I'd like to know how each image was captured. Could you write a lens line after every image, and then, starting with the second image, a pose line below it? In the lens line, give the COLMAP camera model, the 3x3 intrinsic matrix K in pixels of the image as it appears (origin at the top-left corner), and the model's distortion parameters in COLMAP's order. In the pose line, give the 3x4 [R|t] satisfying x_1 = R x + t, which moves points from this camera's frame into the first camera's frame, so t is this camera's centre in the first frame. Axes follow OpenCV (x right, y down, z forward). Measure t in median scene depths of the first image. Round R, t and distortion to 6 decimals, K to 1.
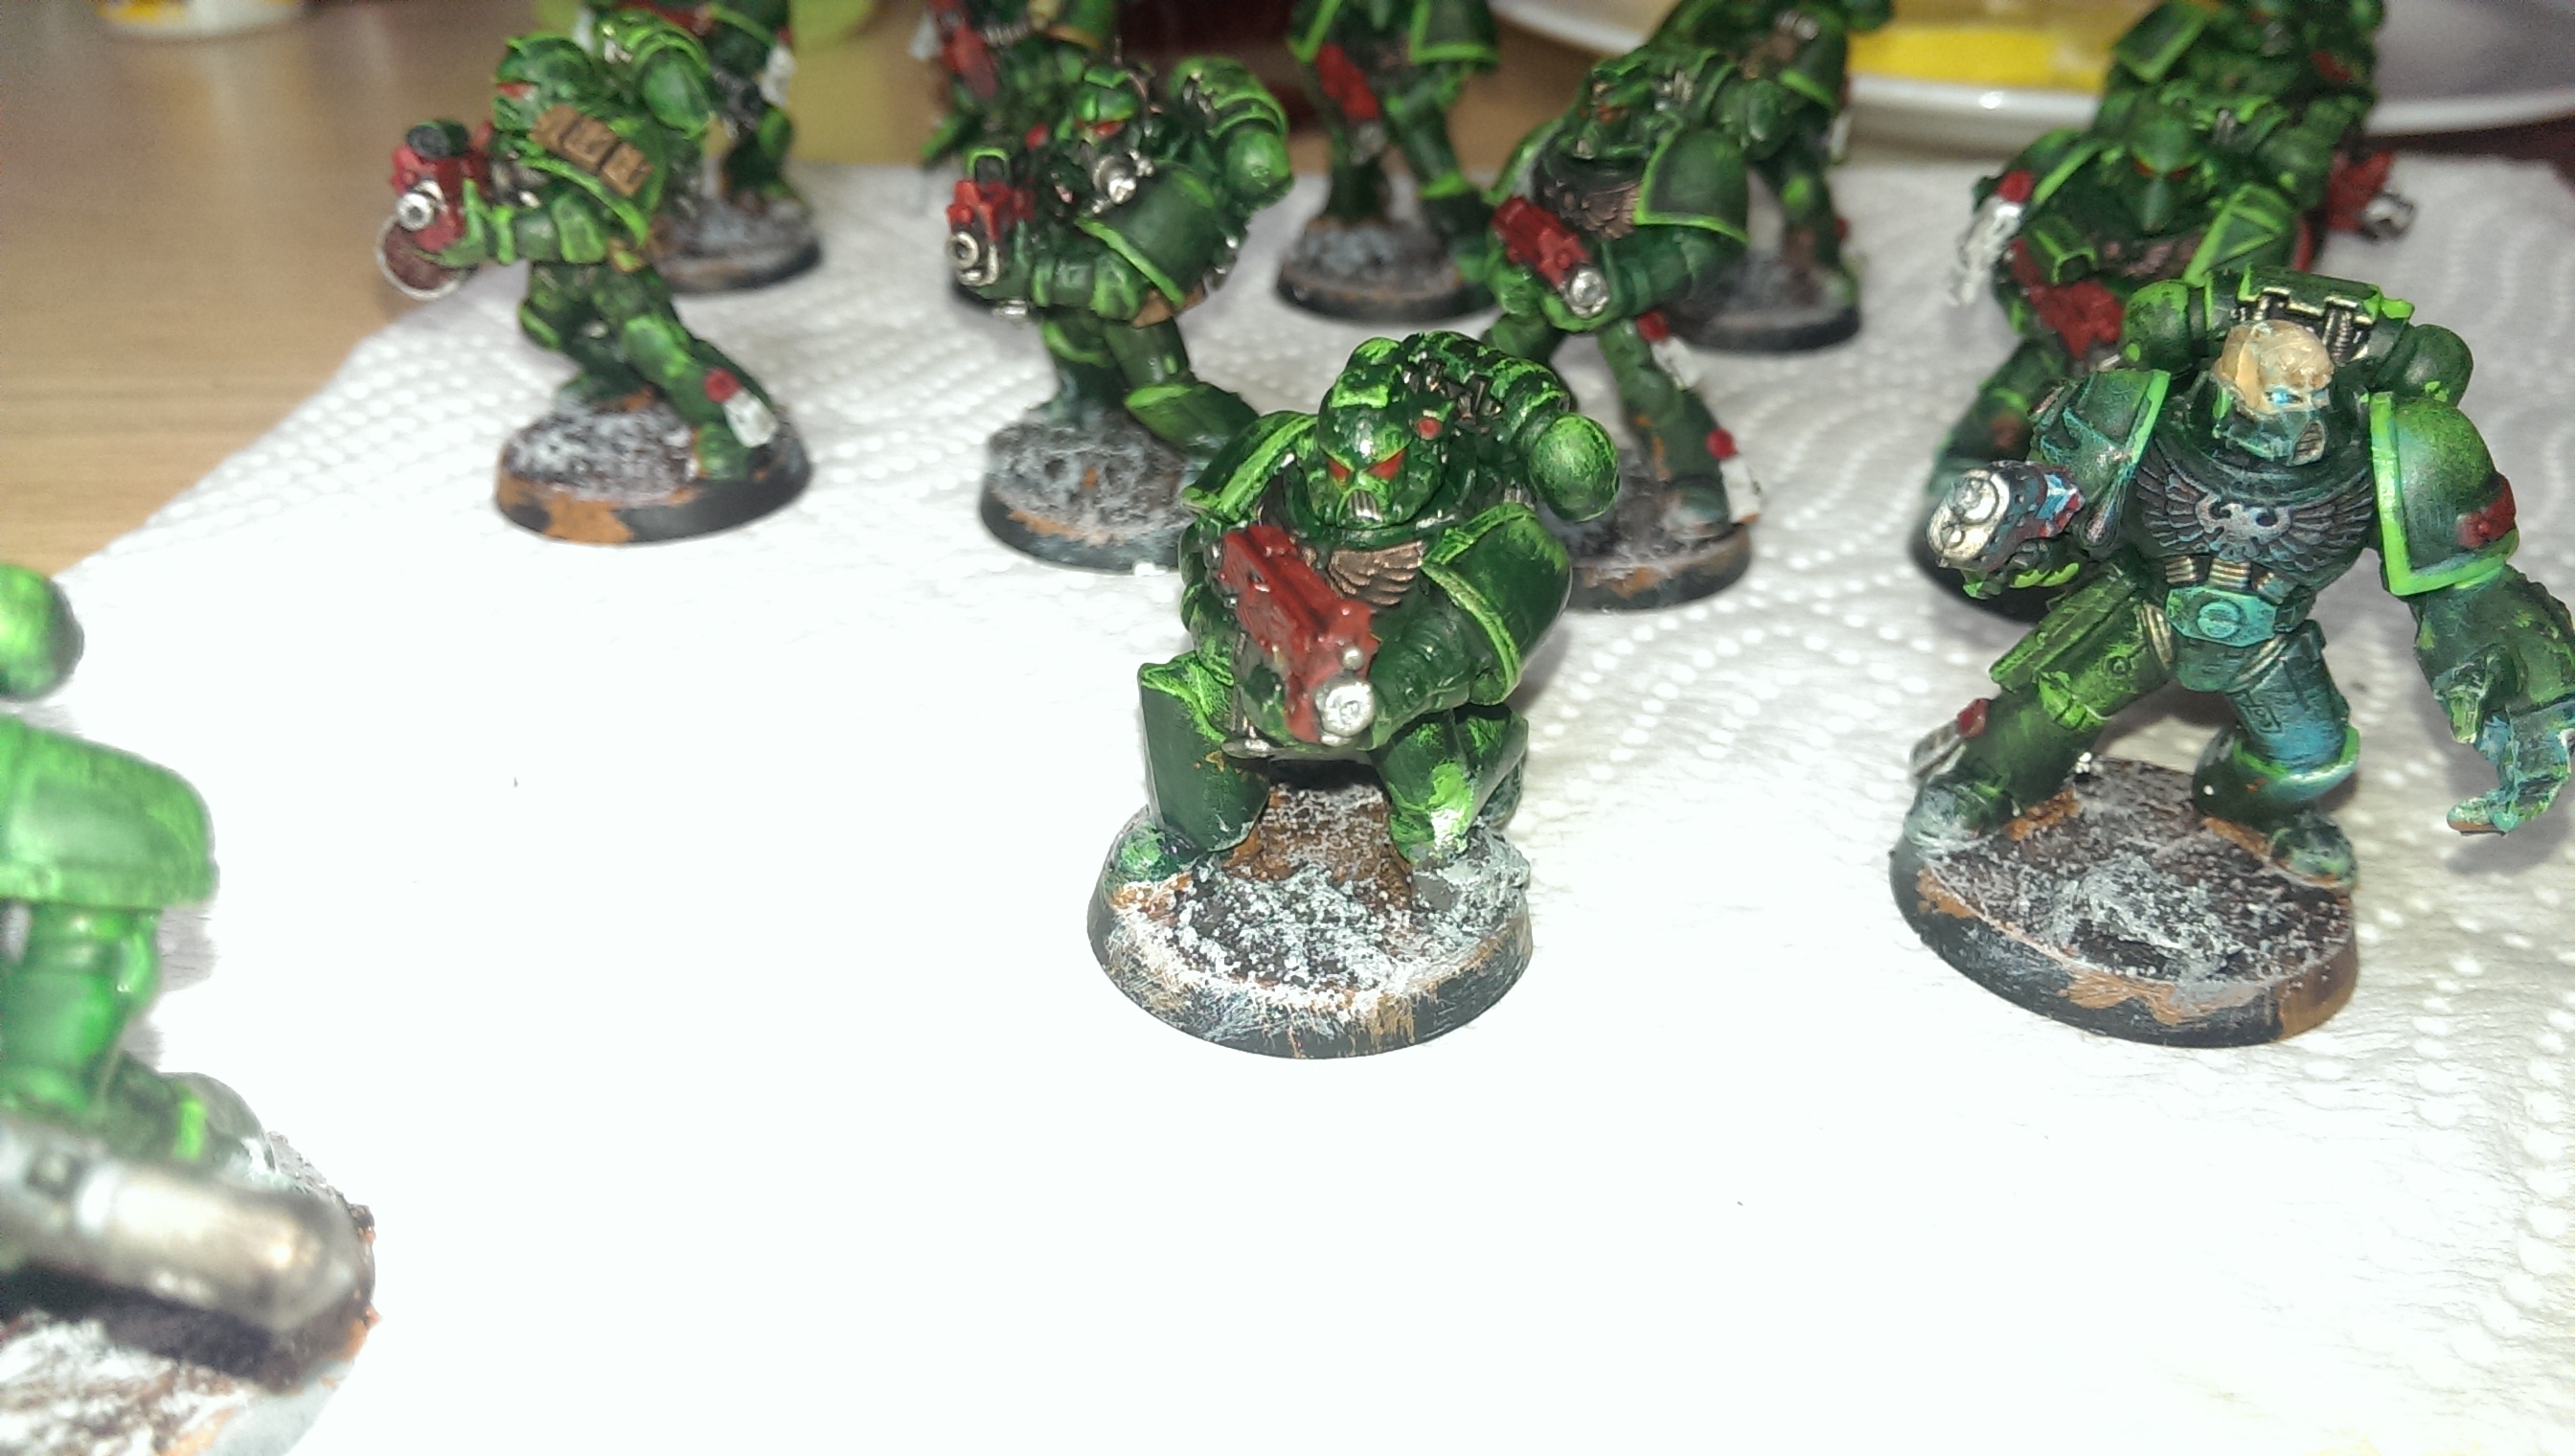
lens RADIAL K [[1900.6, 0, 1287.5], [0, 1900.6, 728.0], [0, 0, 1]] dist [0.072331, -0.154295]
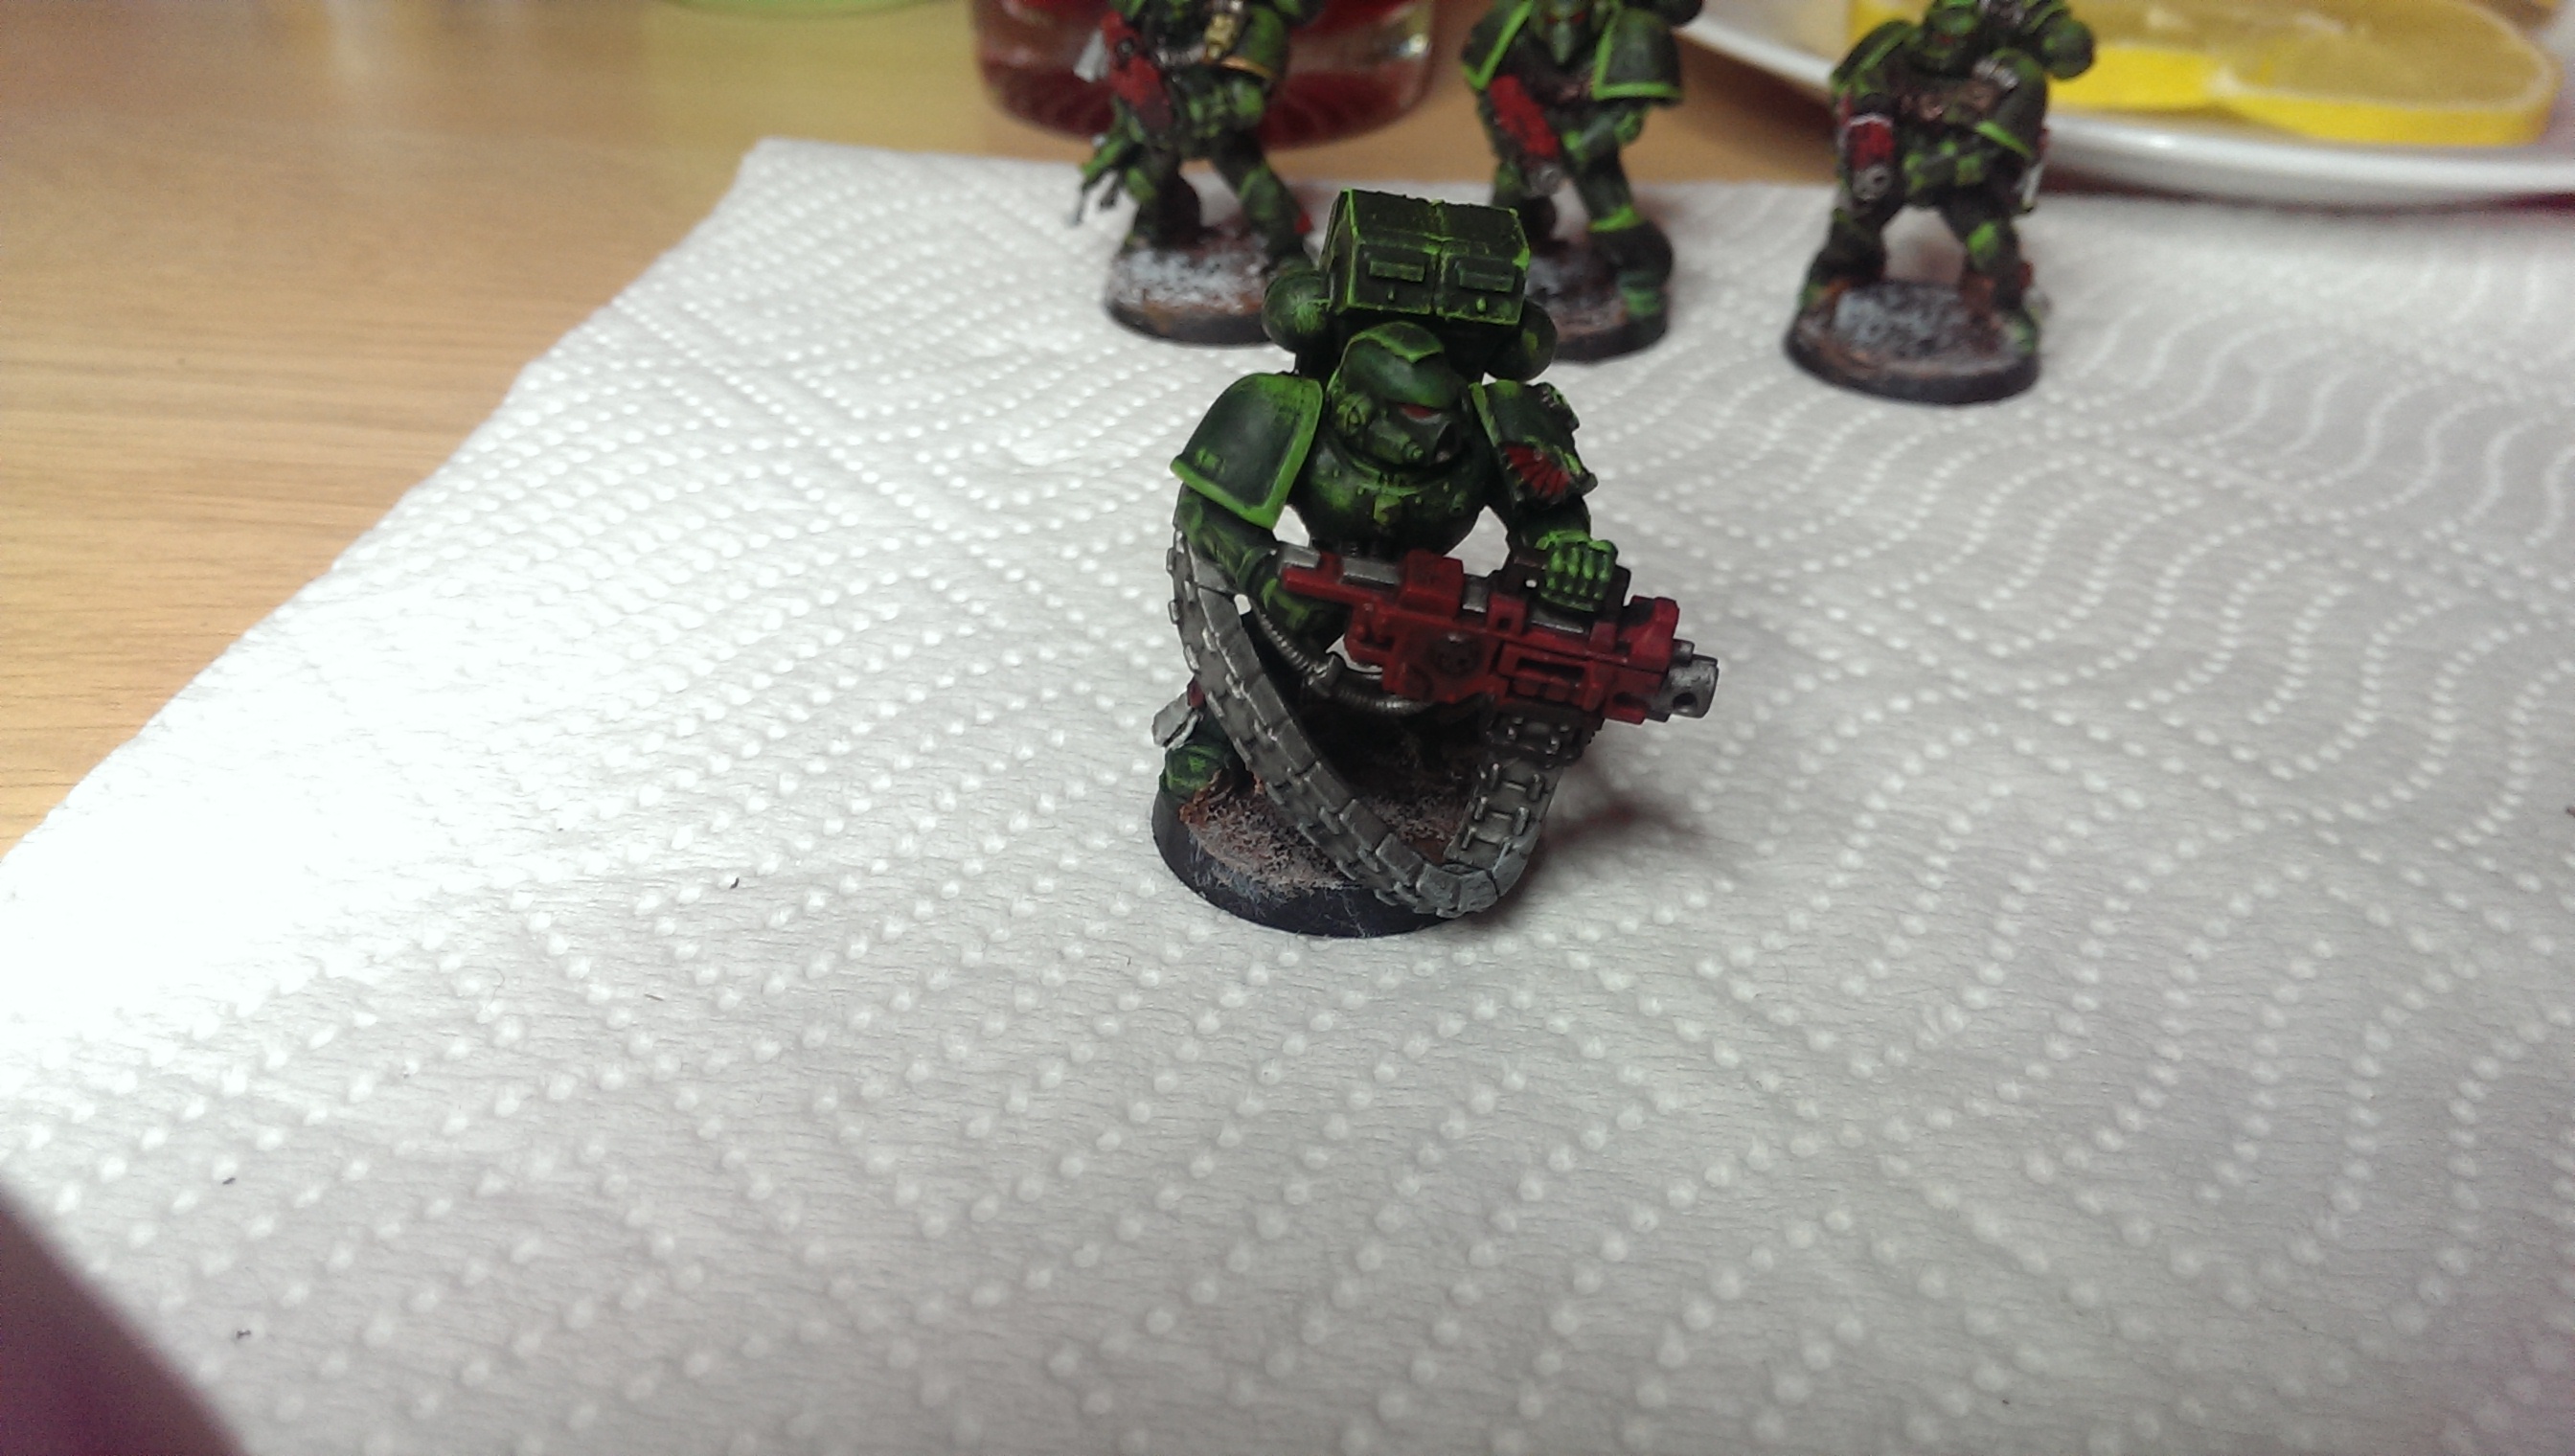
lens RADIAL K [[1887.2, 0, 1291.5], [0, 1887.2, 736.7], [0, 0, 1]] dist [0.069888, -0.149386]
pose [[0.999449, 0.025385, -0.021392, -0.081575], [-0.024207, 0.998267, 0.053644, -0.096079], [0.022716, -0.053097, 0.998331, 0.014216]]
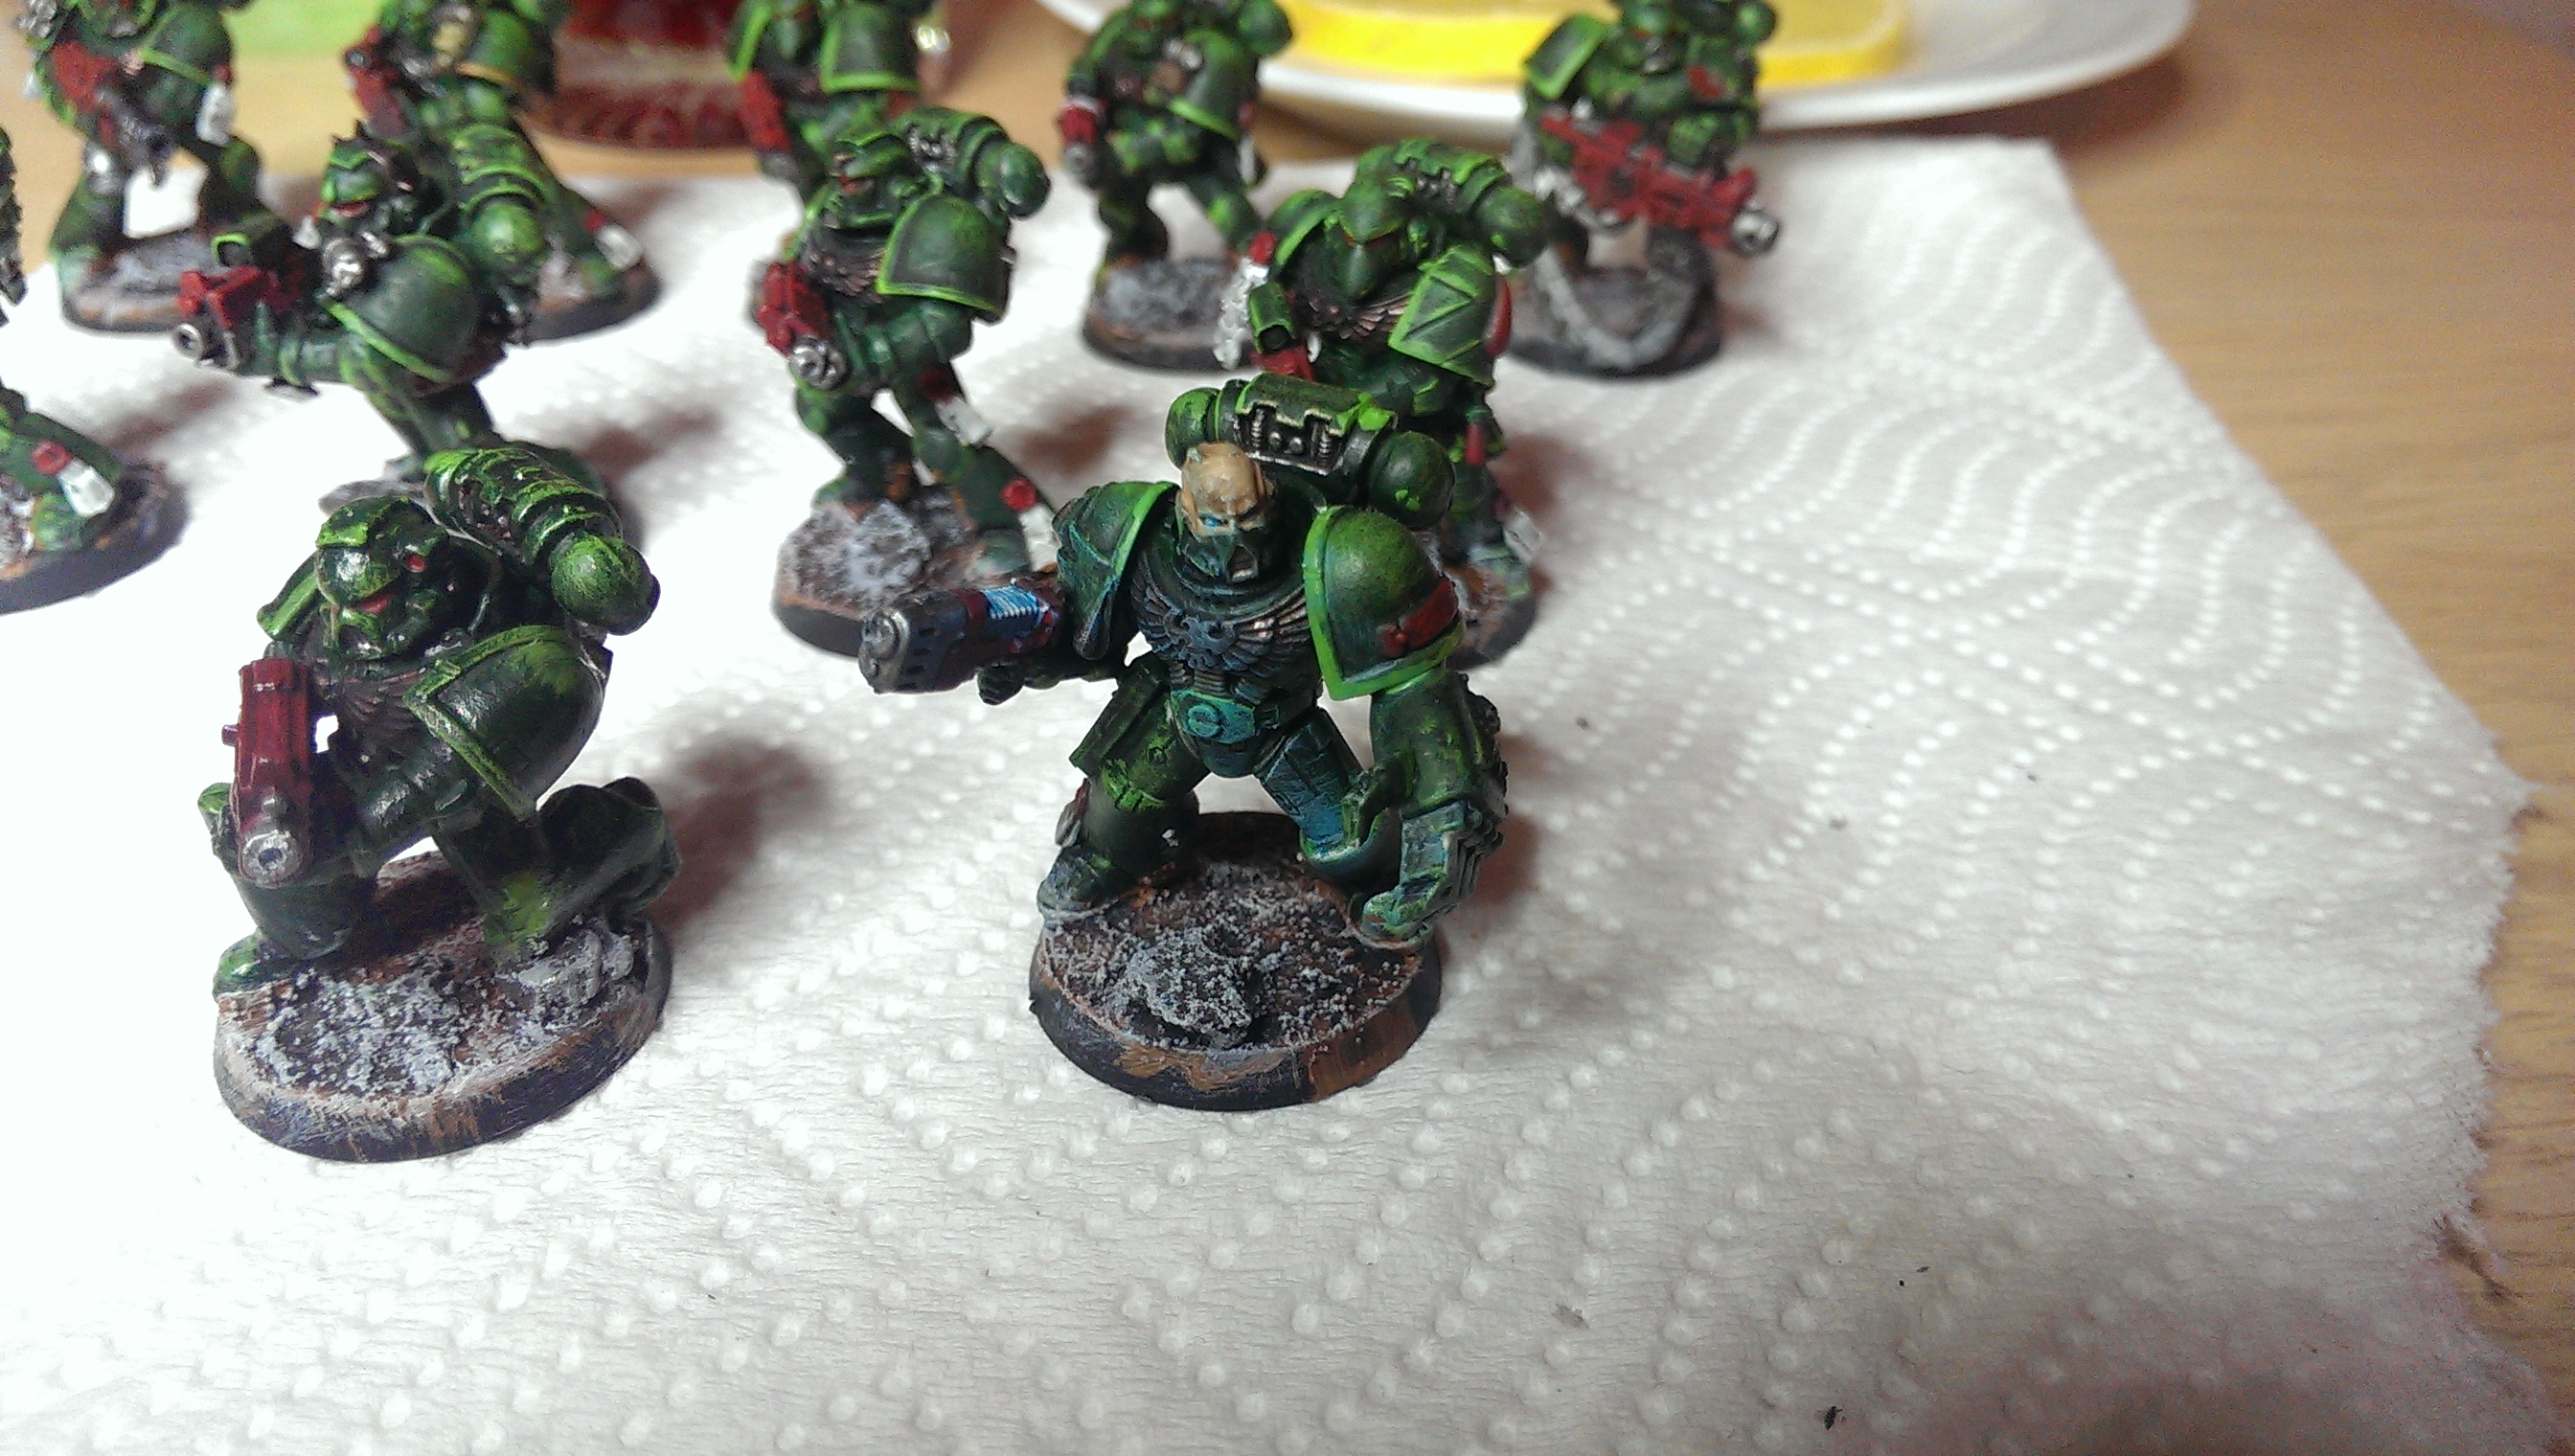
lens RADIAL K [[1887.2, 0, 1291.5], [0, 1887.2, 736.7], [0, 0, 1]] dist [0.069888, -0.149386]
pose [[0.998517, -0.032353, 0.043791, 0.346531], [0.030098, 0.998234, 0.051206, -0.070763], [-0.045370, -0.049812, 0.997728, -0.036725]]
